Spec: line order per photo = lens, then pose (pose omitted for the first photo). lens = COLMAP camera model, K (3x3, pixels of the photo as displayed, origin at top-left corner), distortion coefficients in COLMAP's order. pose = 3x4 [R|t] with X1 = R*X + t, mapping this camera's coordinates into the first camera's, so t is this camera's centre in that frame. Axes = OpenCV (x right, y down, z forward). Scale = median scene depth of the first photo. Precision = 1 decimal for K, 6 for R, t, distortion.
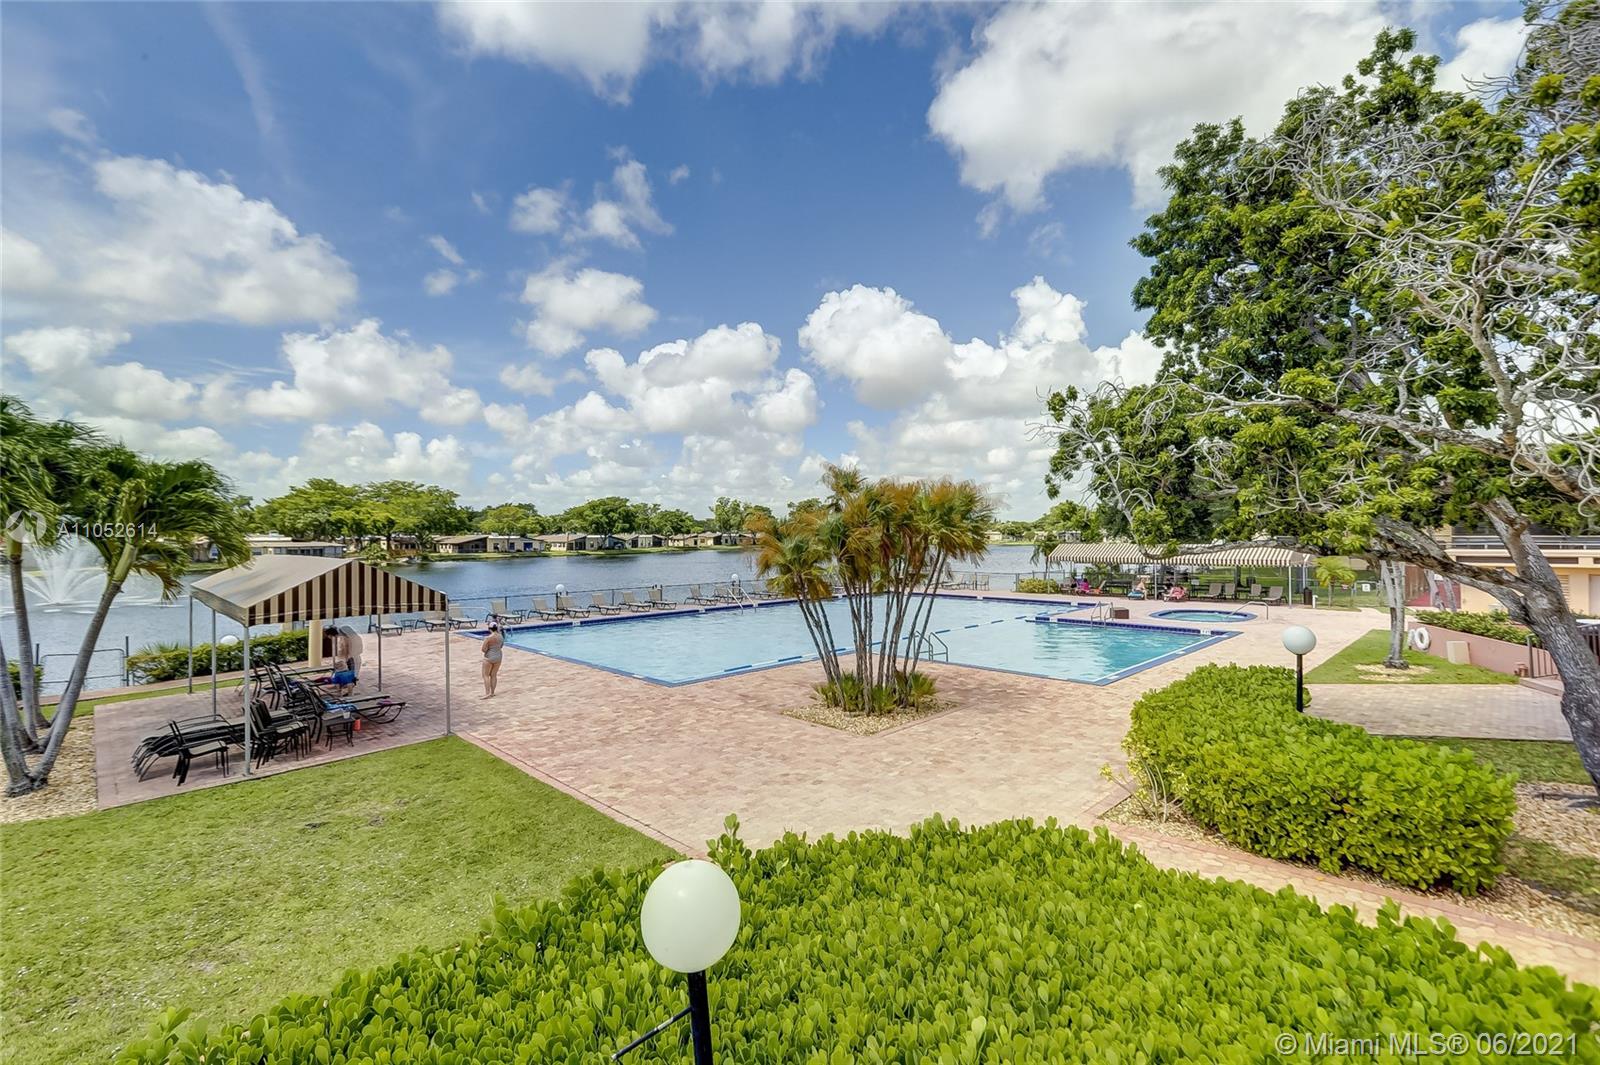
lens RADIAL K [[718.0, 0, 799.6], [0, 718.0, 542.5], [0, 0, 1]] dist [0.001338, 0.000709]
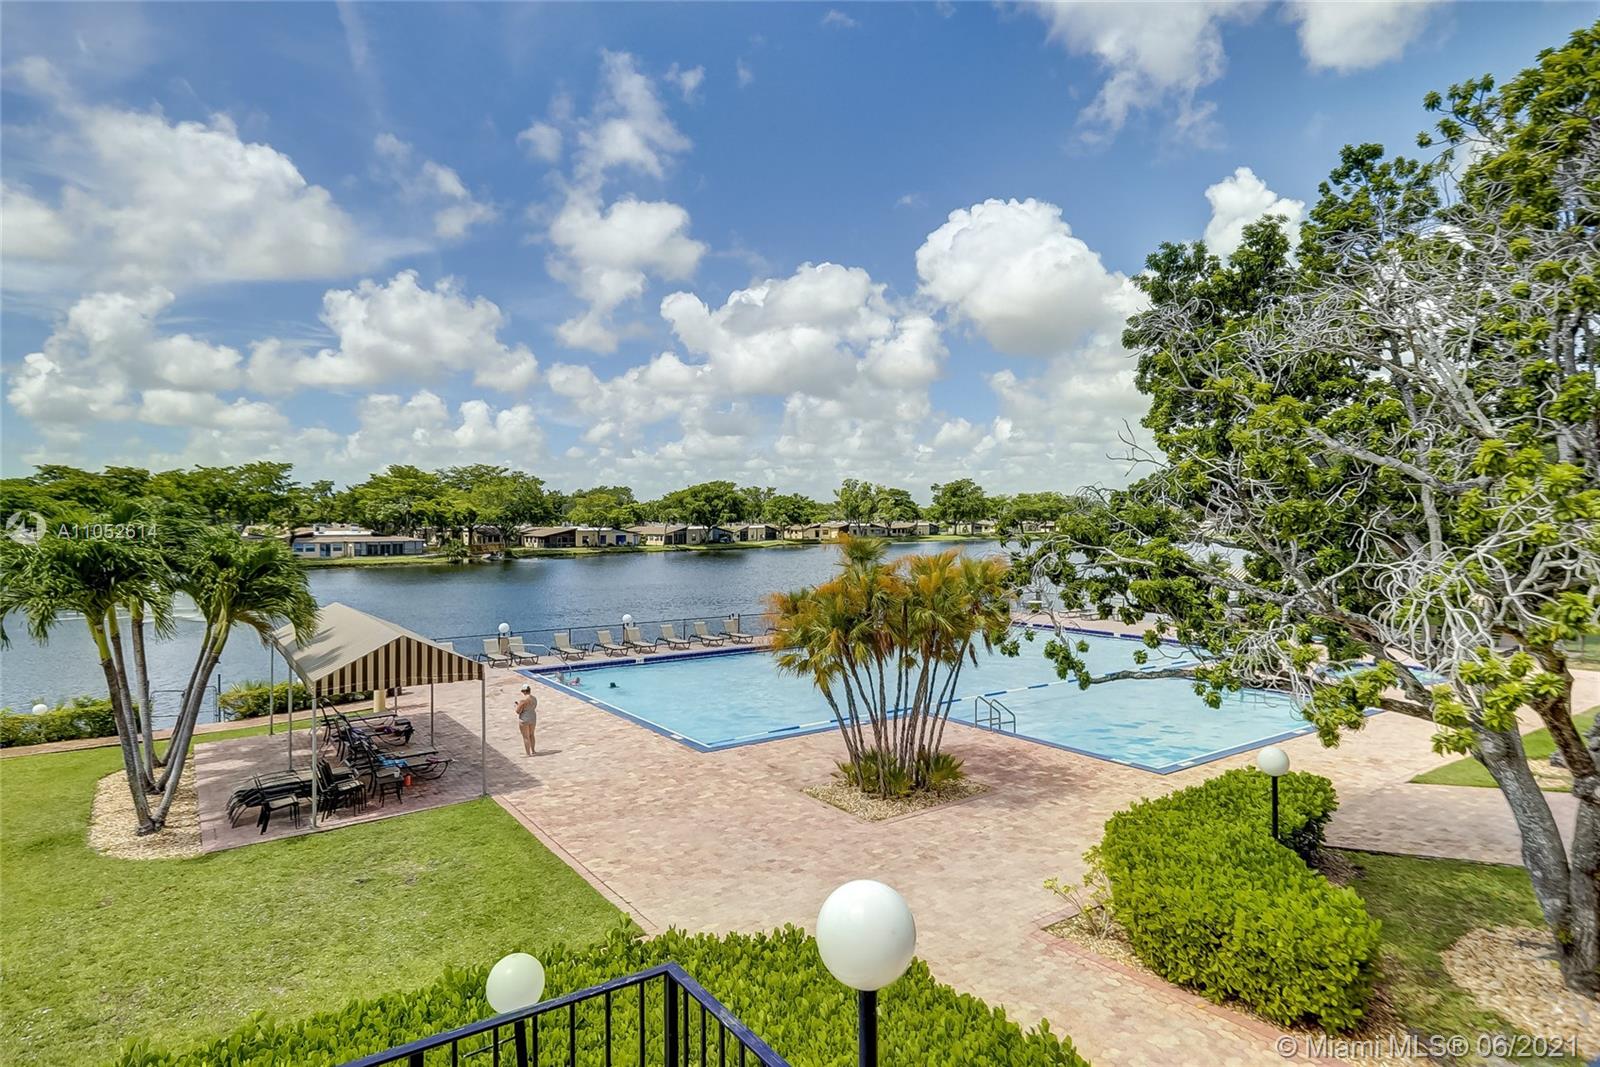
lens RADIAL K [[895.3, 0, 797.8], [0, 895.3, 523.5], [0, 0, 1]] dist [-0.001837, 0.001726]
pose [[0.985046, 0.003059, -0.172266, 0.176364], [-0.004003, 0.999979, -0.005131, -0.118236], [0.172247, 0.005744, 0.985037, -0.205601]]
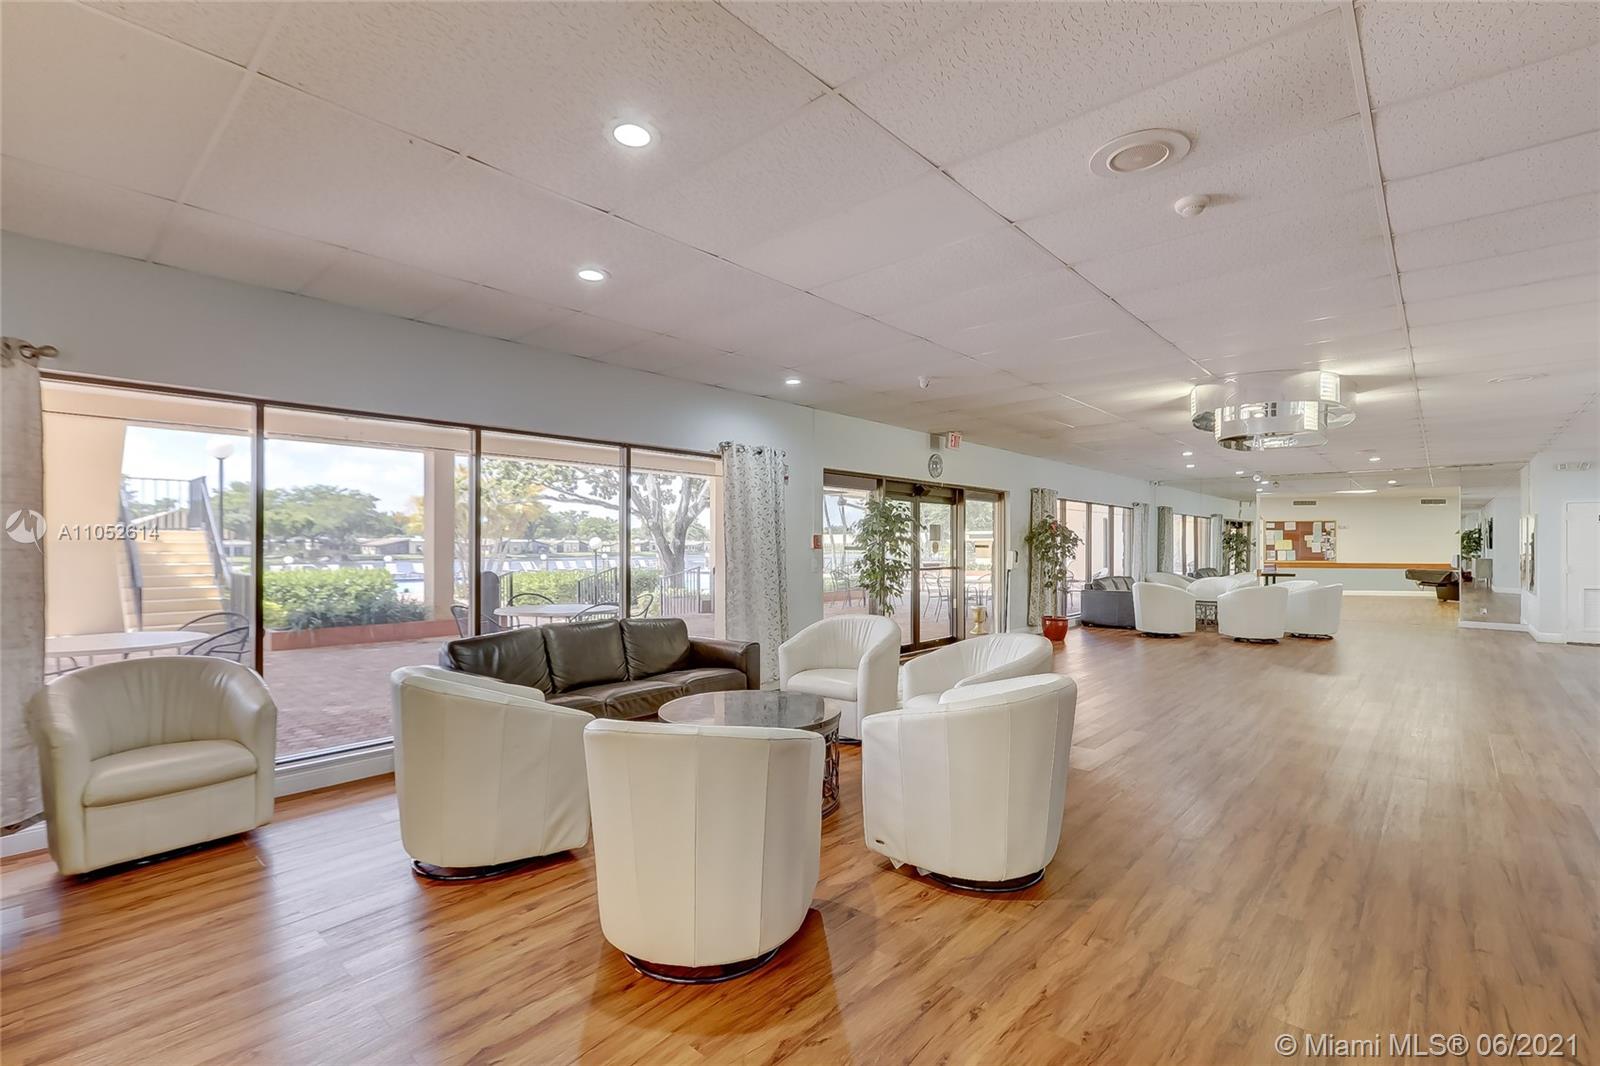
lens RADIAL K [[718.0, 0, 811.5], [0, 718.0, 539.5], [0, 0, 1]] dist [0.001338, 0.000709]
pose [[0.997237, 0.007524, 0.073902, 0.916688], [-0.005870, 0.999728, -0.022578, 0.154581], [-0.074052, 0.022082, 0.997010, -1.155187]]
